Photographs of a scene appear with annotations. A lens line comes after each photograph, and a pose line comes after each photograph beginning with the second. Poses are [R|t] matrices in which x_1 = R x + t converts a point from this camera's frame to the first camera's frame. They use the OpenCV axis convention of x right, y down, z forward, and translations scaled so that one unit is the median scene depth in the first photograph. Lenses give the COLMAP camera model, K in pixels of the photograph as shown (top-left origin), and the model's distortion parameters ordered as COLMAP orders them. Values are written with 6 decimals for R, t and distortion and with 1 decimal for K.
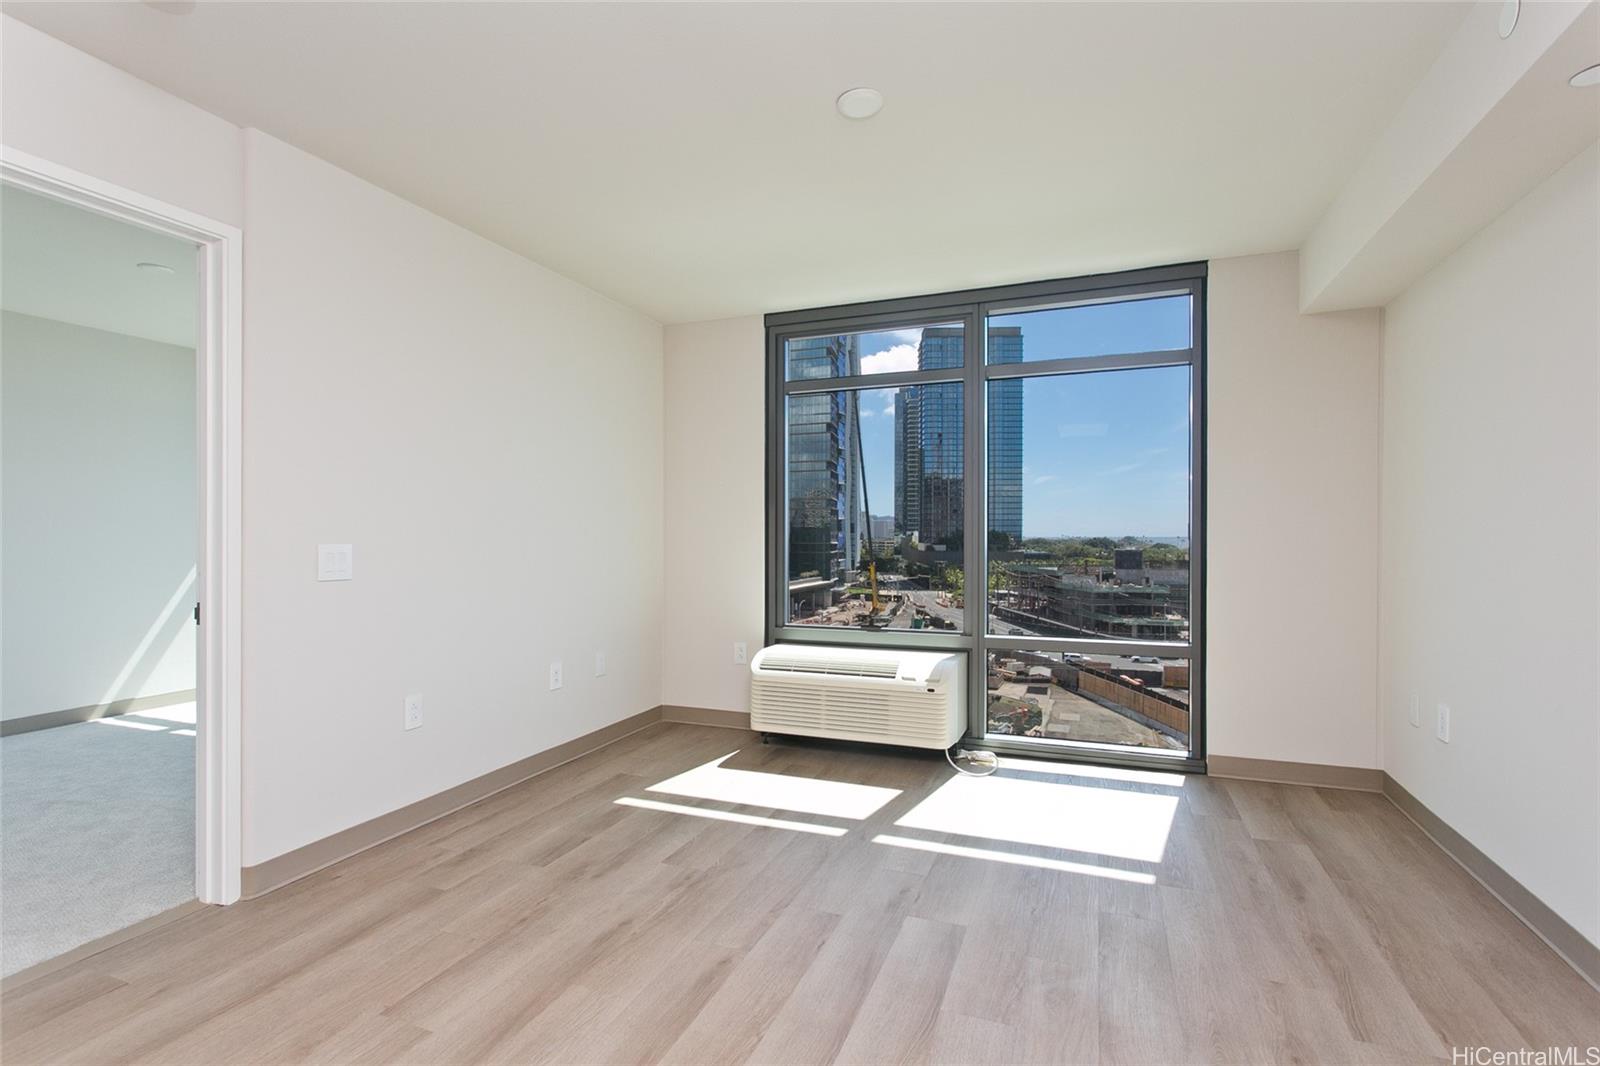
lens RADIAL K [[754.9, 0, 800.0], [0, 754.9, 533.0], [0, 0, 1]] dist [-0.008462, 0.000063]
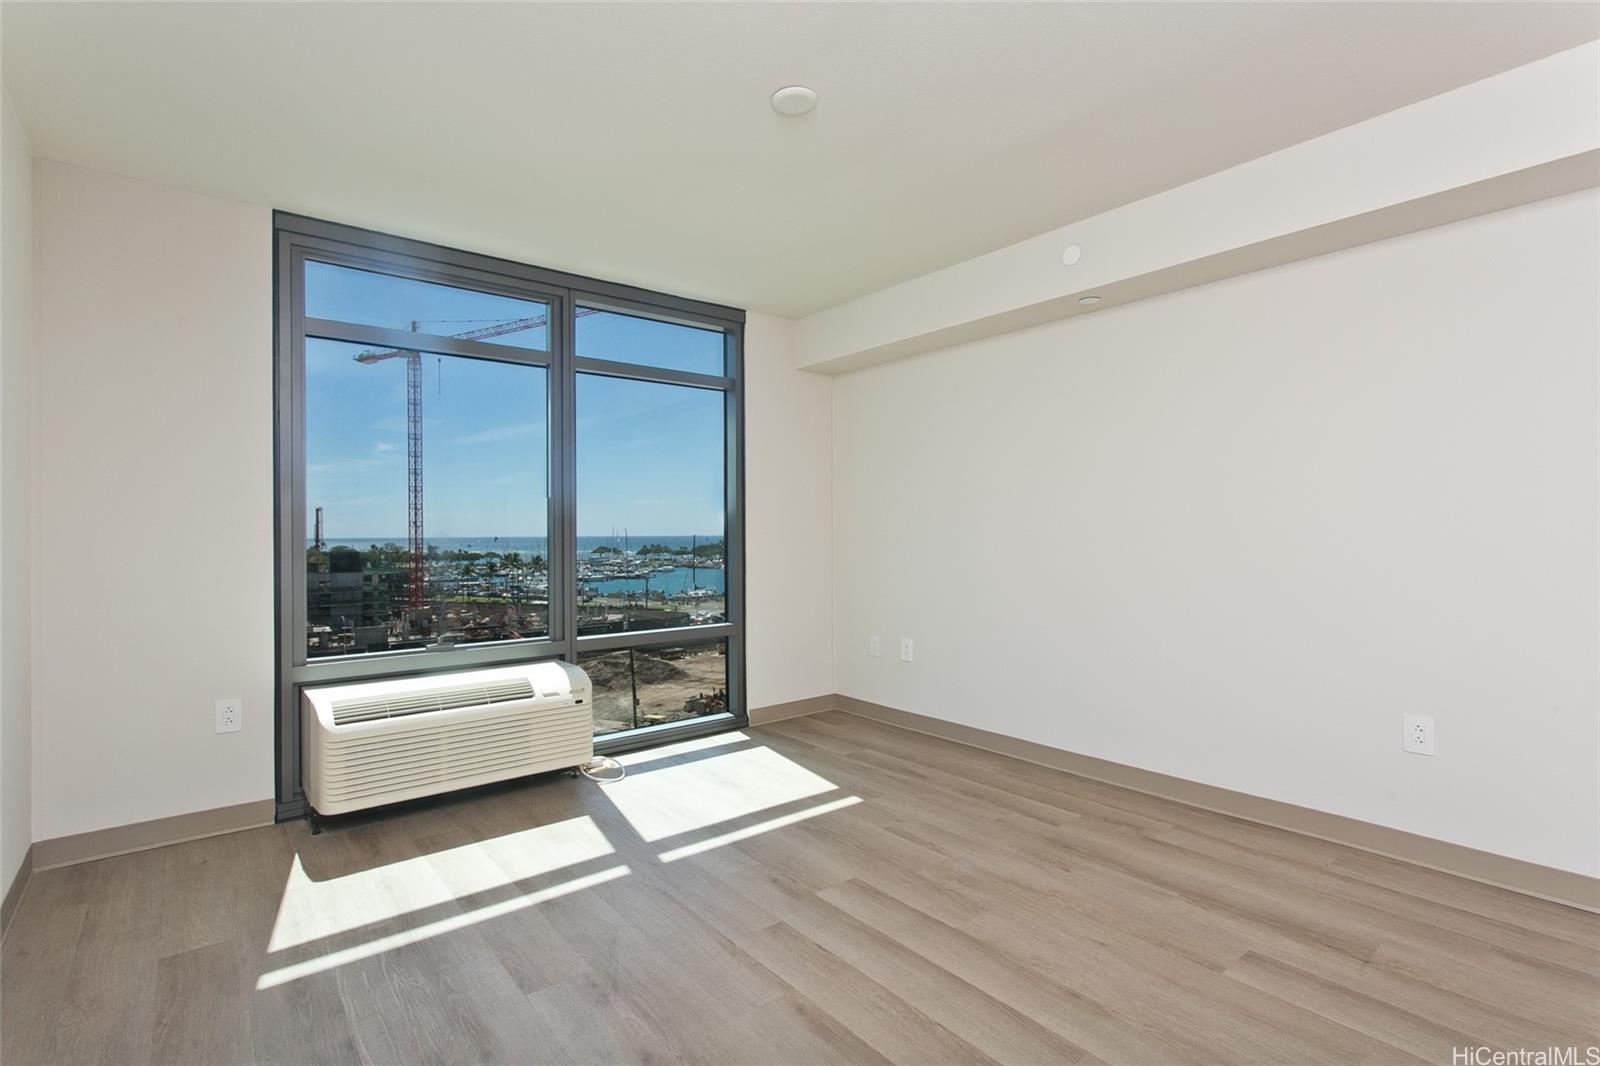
lens RADIAL K [[752.9, 0, 790.8], [0, 752.9, 533.9], [0, 0, 1]] dist [0.000938, 0.000702]
pose [[0.502105, -0.002293, 0.864804, -0.557645], [0.004350, 0.999991, 0.000126, 0.006402], [-0.864796, 0.003699, 0.502110, 0.359279]]
